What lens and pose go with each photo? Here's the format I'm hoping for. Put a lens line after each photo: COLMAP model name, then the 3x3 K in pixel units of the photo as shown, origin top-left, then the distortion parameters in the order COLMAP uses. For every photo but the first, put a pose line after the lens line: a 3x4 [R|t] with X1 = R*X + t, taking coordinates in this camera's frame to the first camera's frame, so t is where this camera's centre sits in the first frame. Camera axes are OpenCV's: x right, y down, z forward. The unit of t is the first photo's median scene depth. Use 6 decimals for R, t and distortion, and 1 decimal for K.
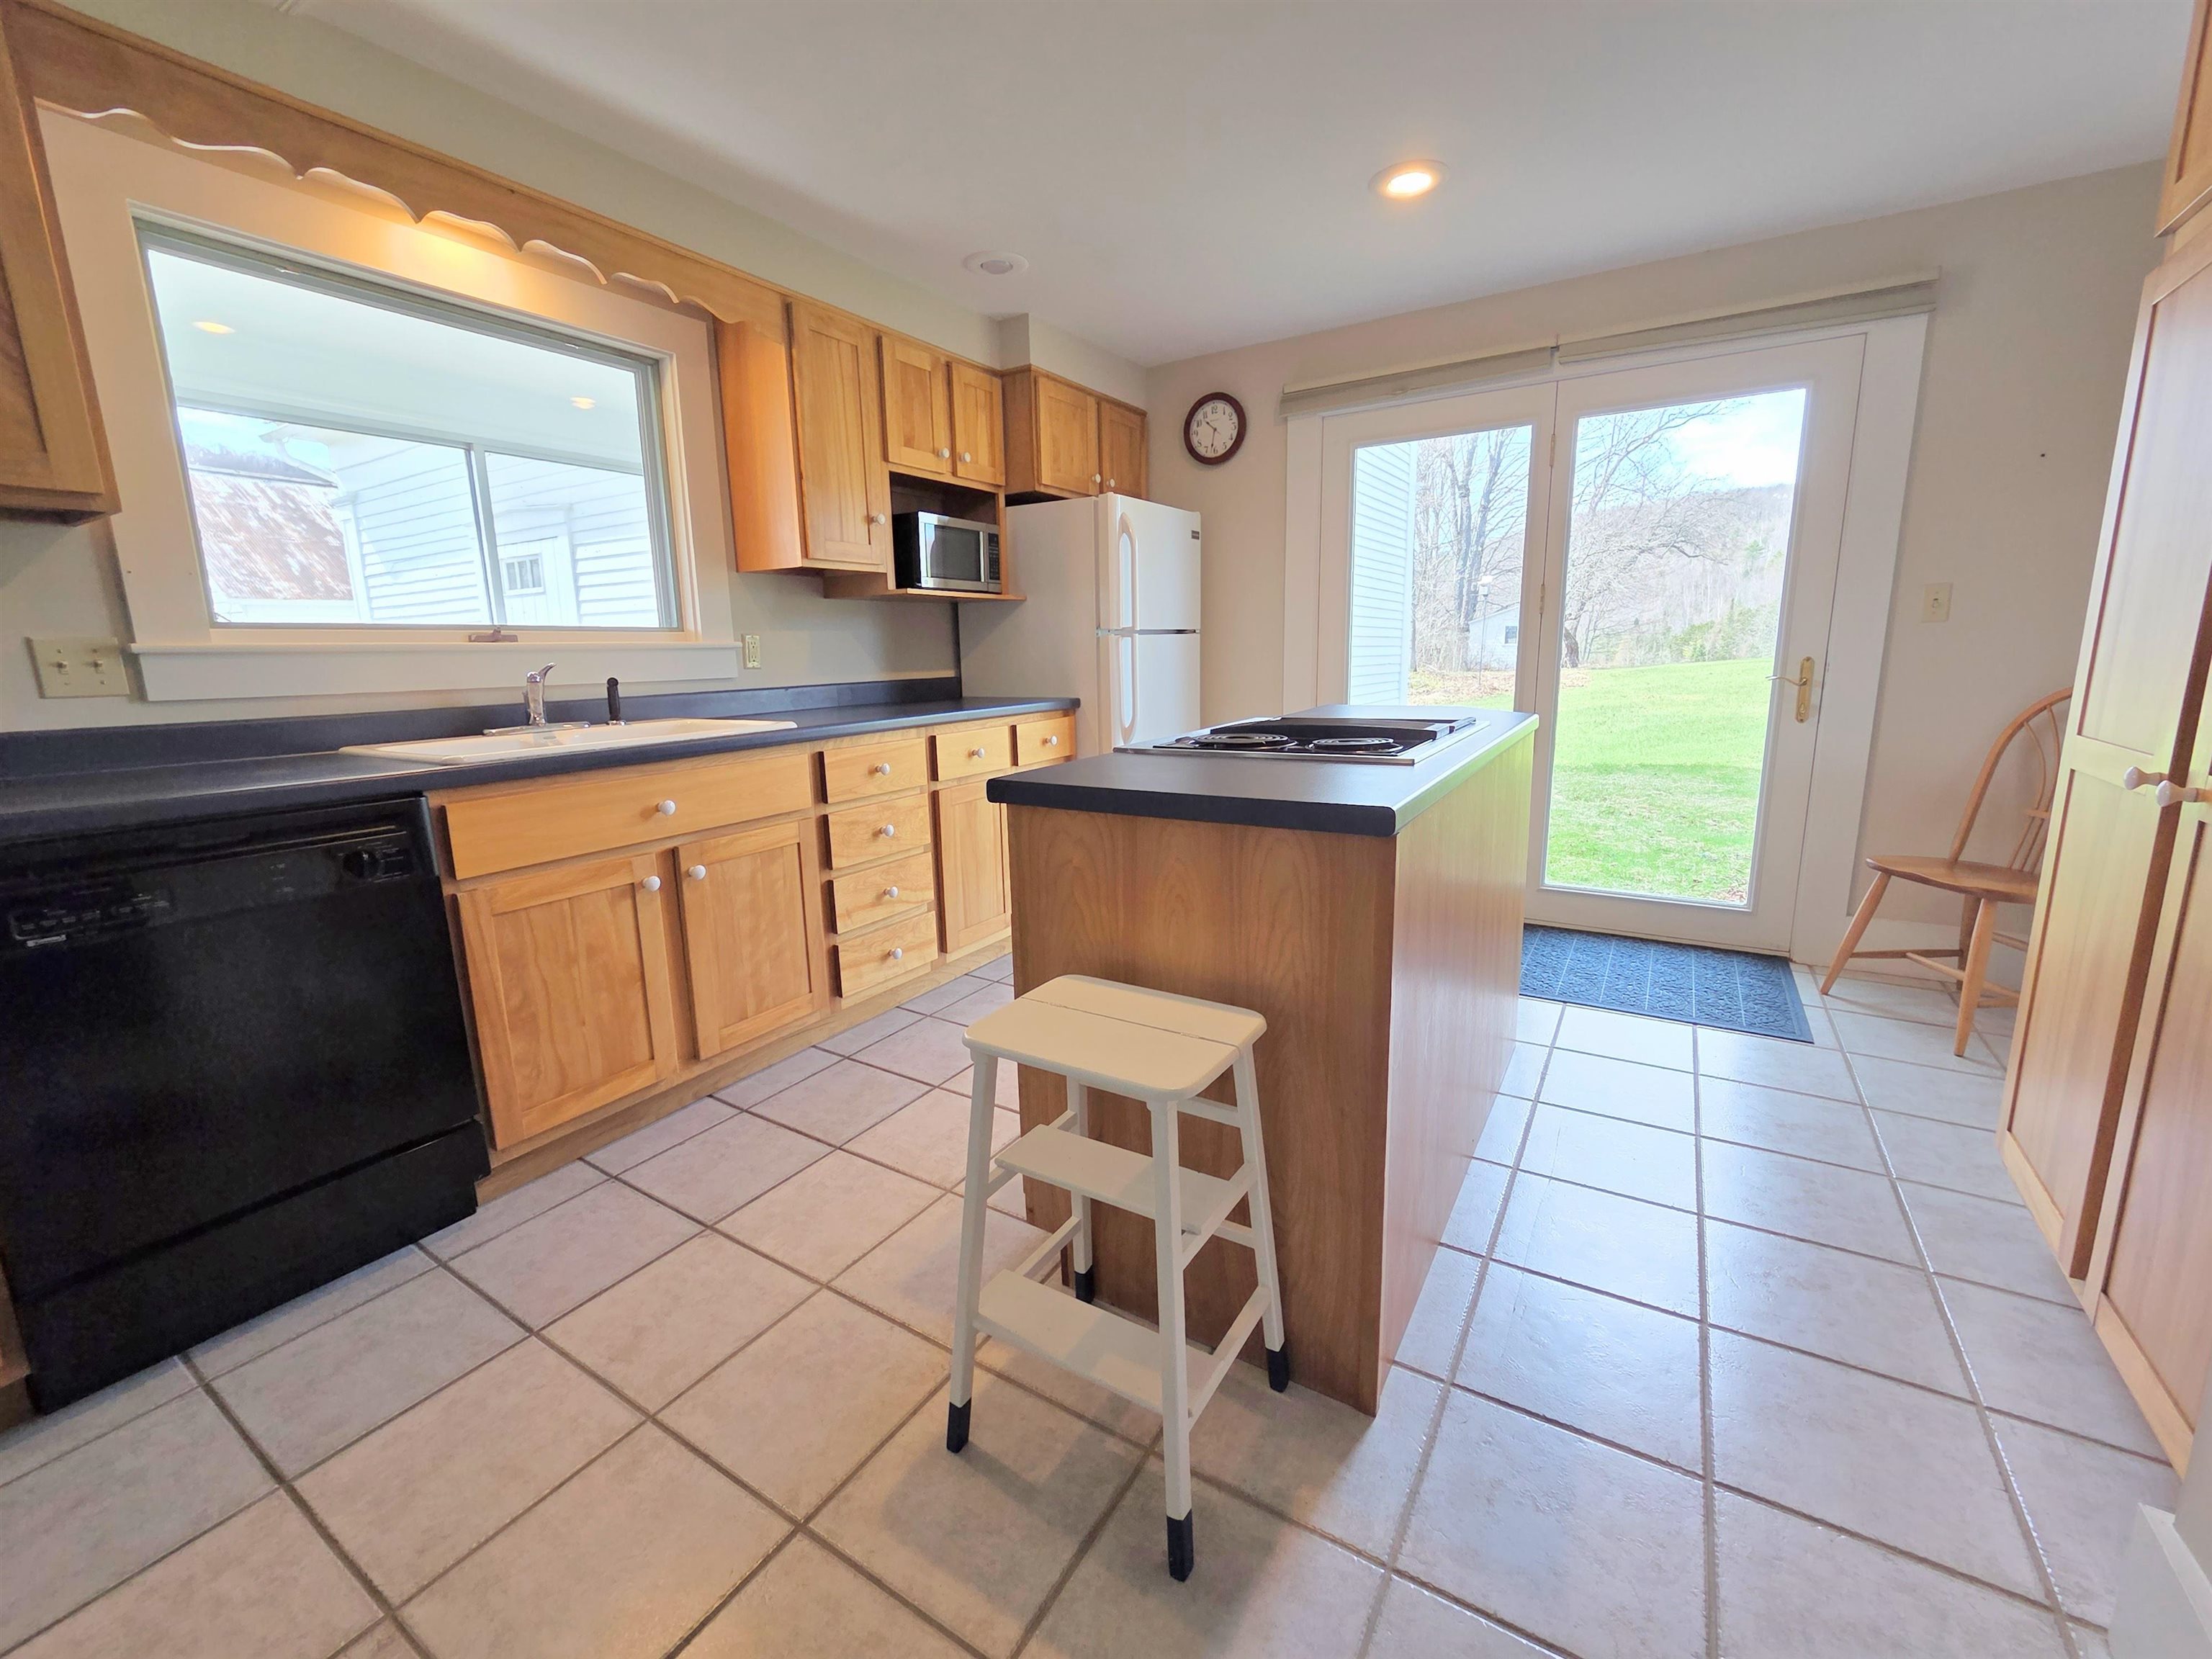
lens RADIAL K [[910.1, 0, 1098.8], [0, 910.1, 825.7], [0, 0, 1]] dist [-0.003851, -0.000379]
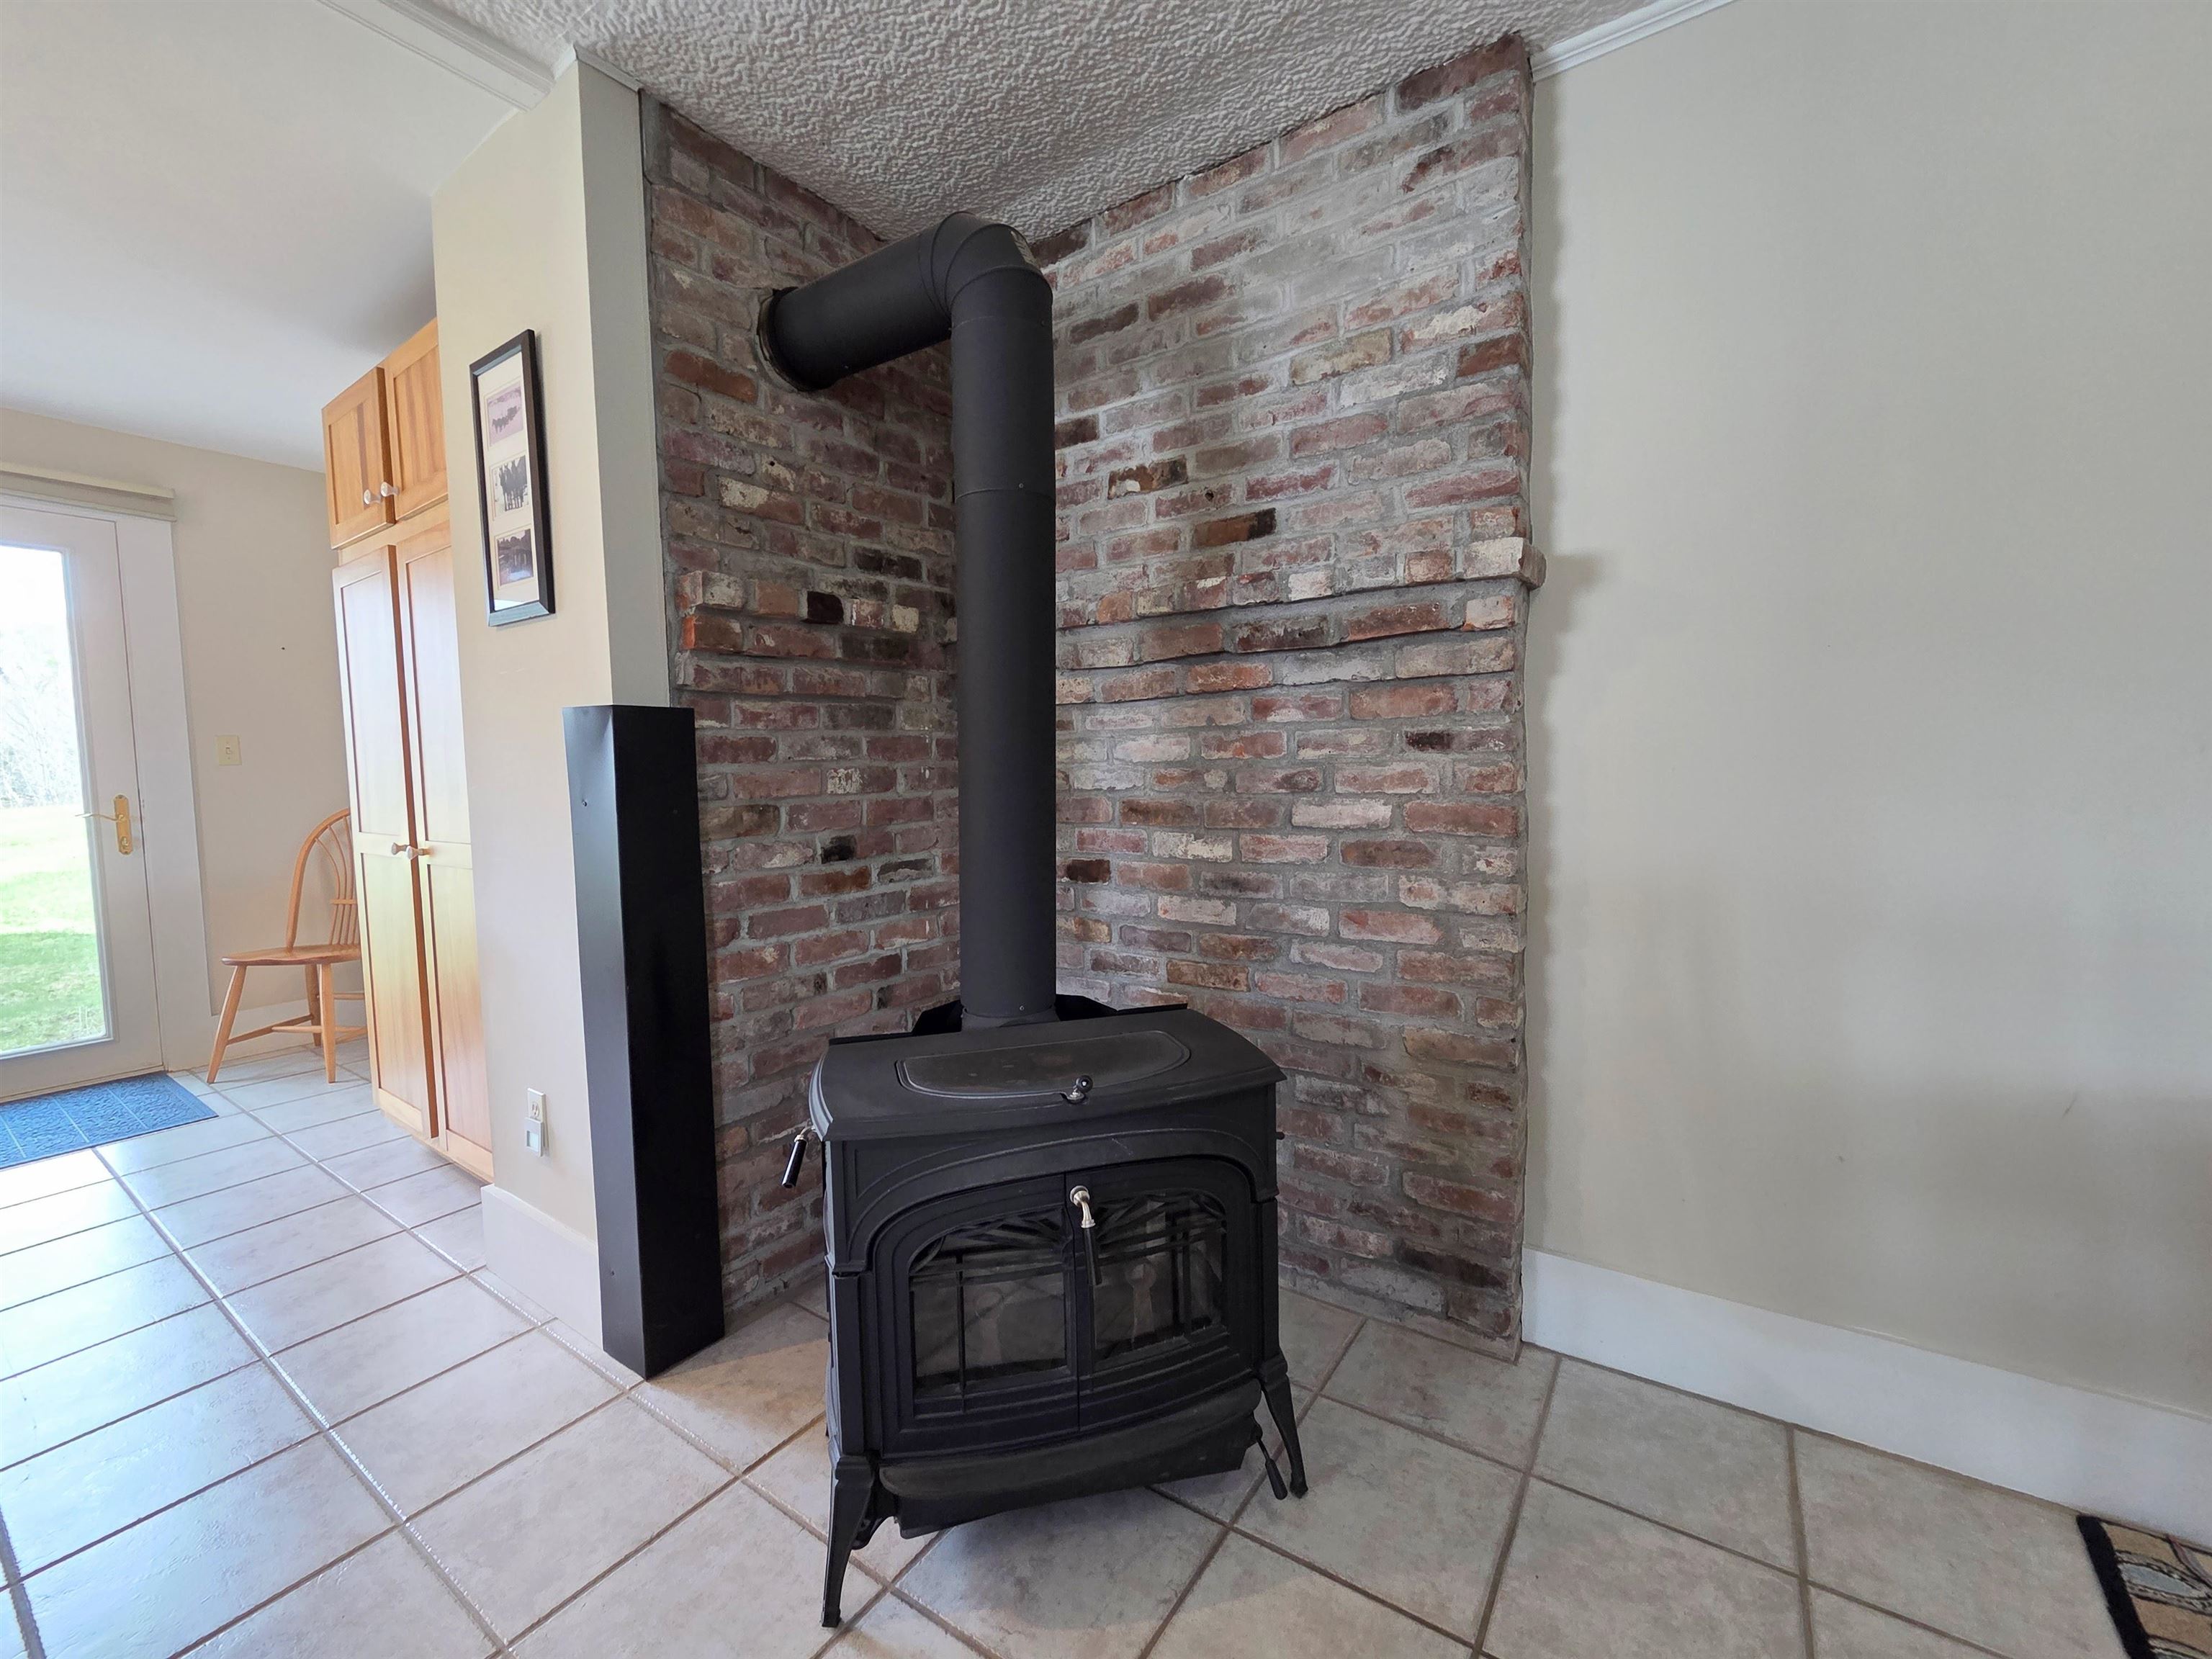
lens RADIAL K [[910.1, 0, 1089.2], [0, 910.1, 825.7], [0, 0, 1]] dist [-0.003851, -0.000379]
pose [[0.051310, -0.048328, 0.997513, -0.263436], [0.204145, 0.978245, 0.036893, 0.051288], [-0.977595, 0.201745, 0.060060, -0.211824]]
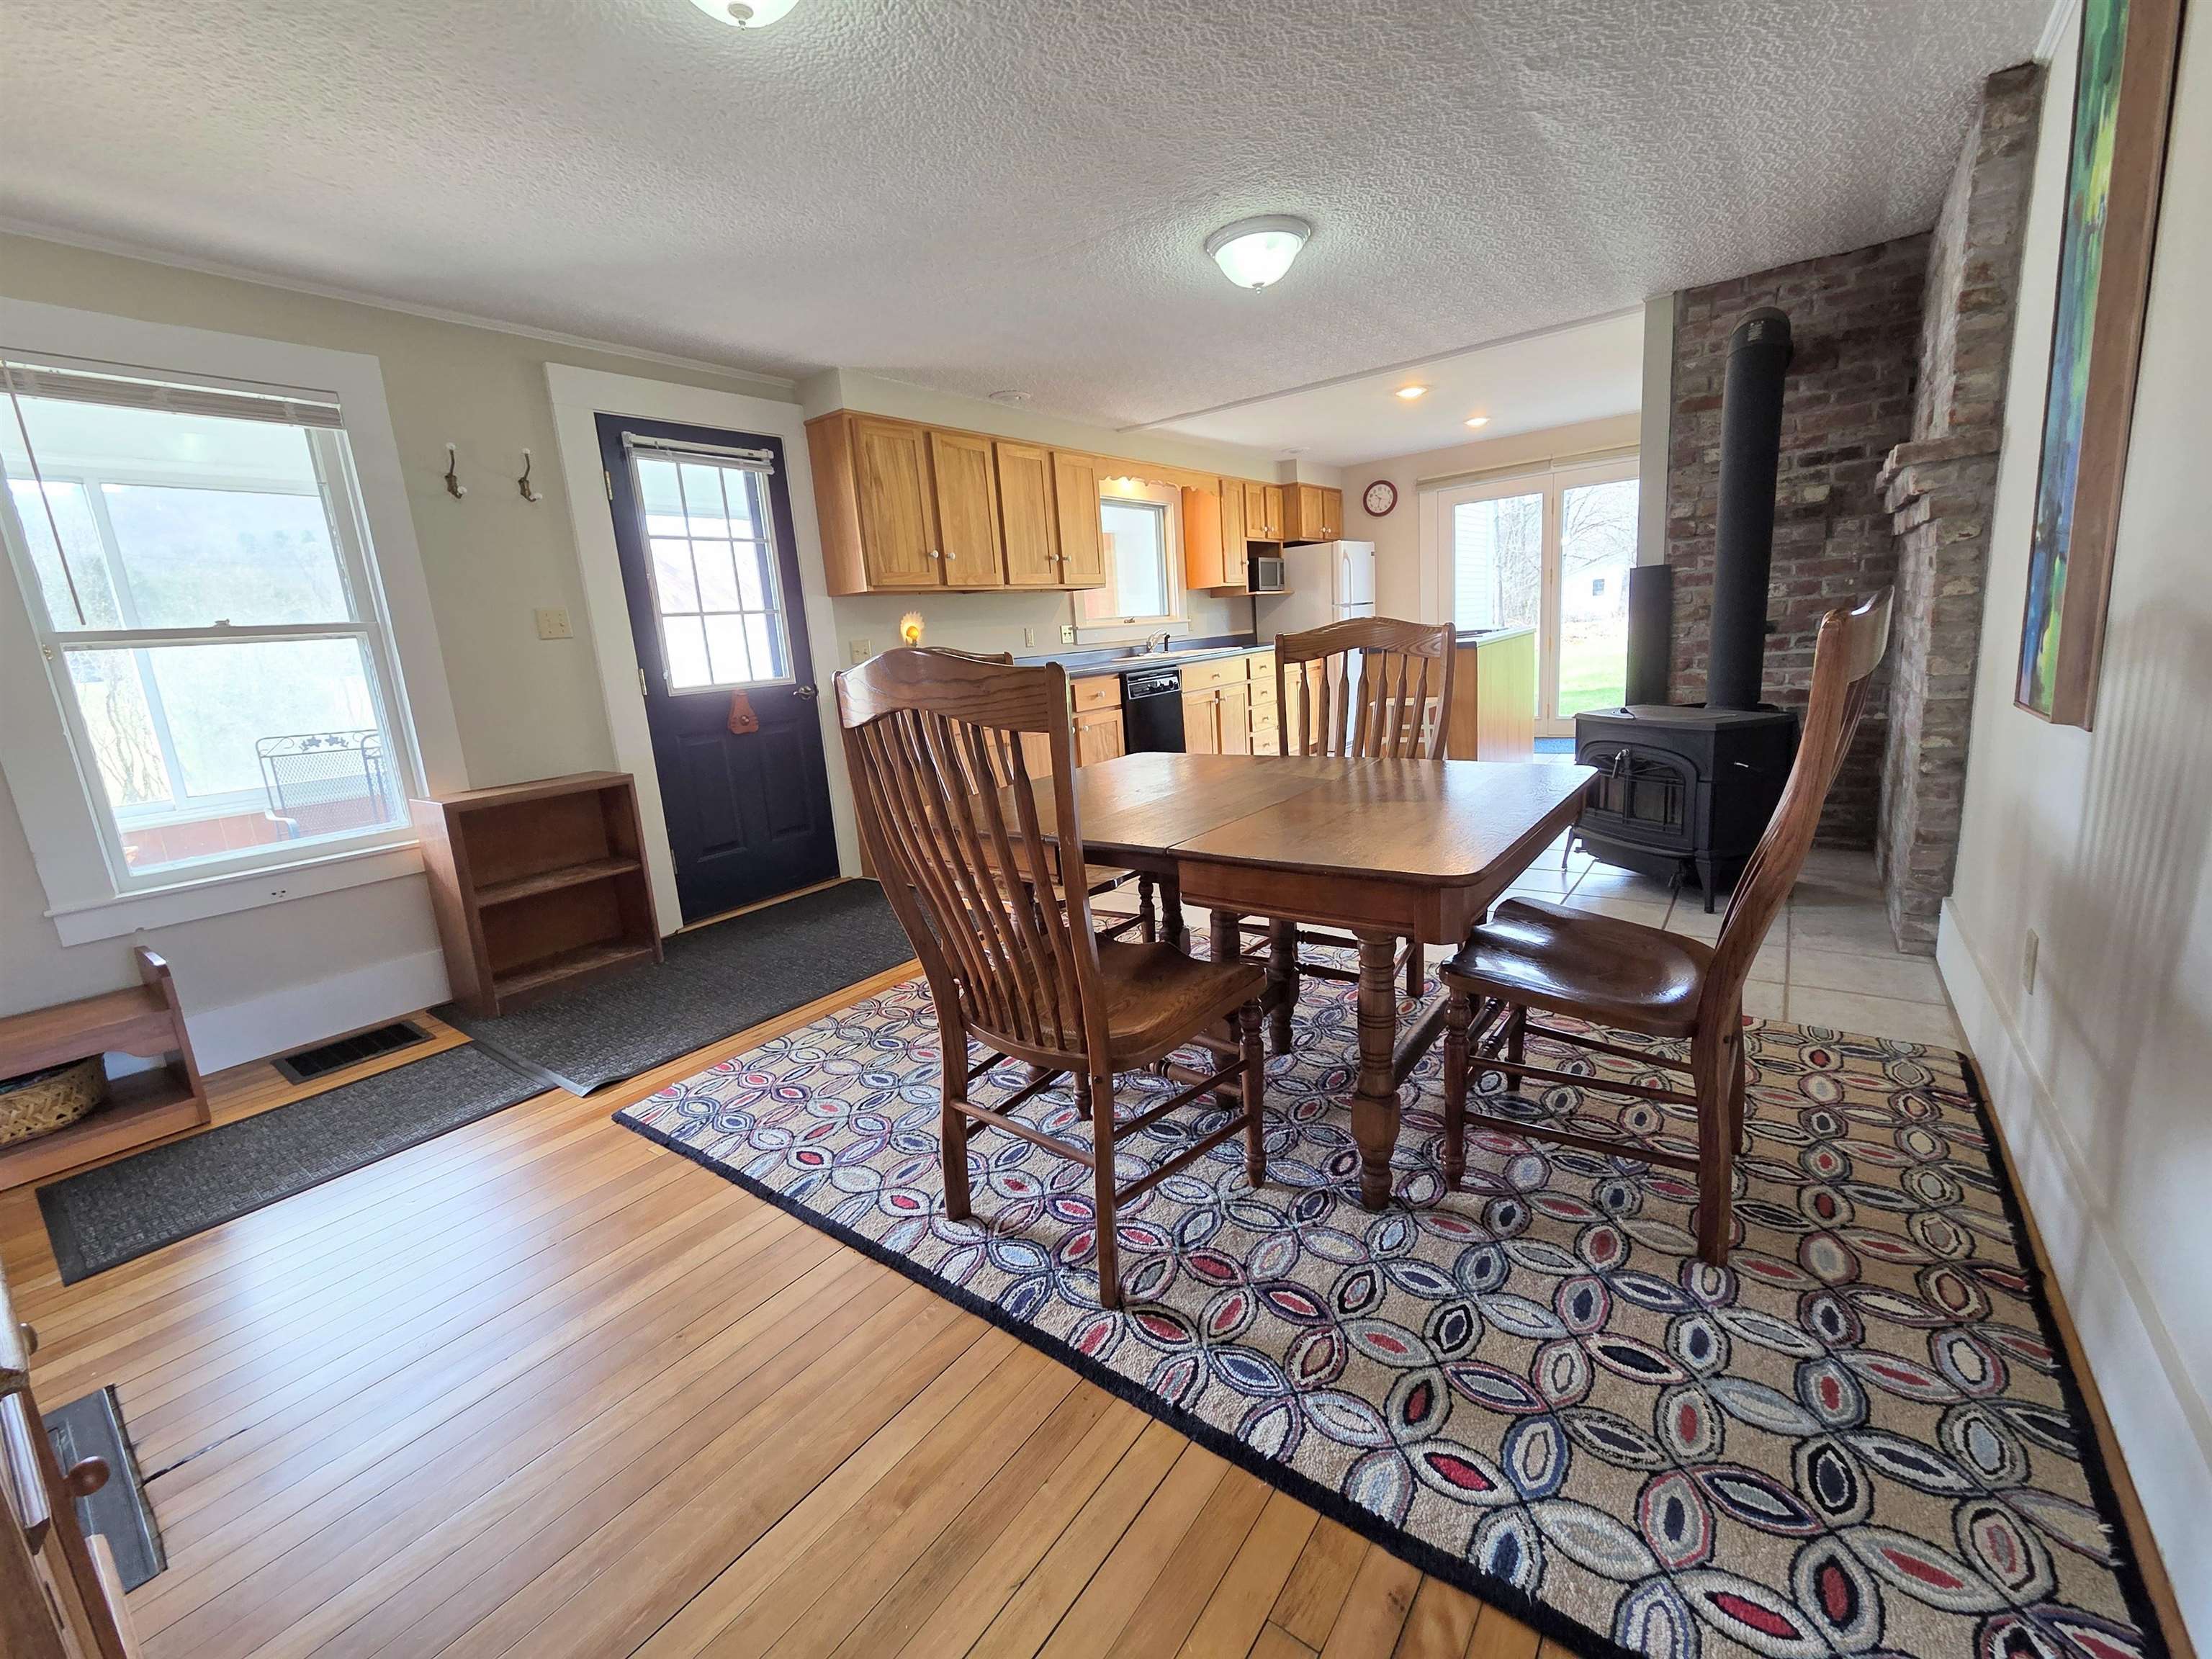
lens RADIAL K [[910.1, 0, 1097.1], [0, 910.1, 827.3], [0, 0, 1]] dist [-0.003851, -0.000379]
pose [[0.994415, -0.038290, -0.098346, -0.424917], [0.040651, 0.998929, 0.022117, 0.276702], [0.097394, -0.025992, 0.994906, -1.394210]]
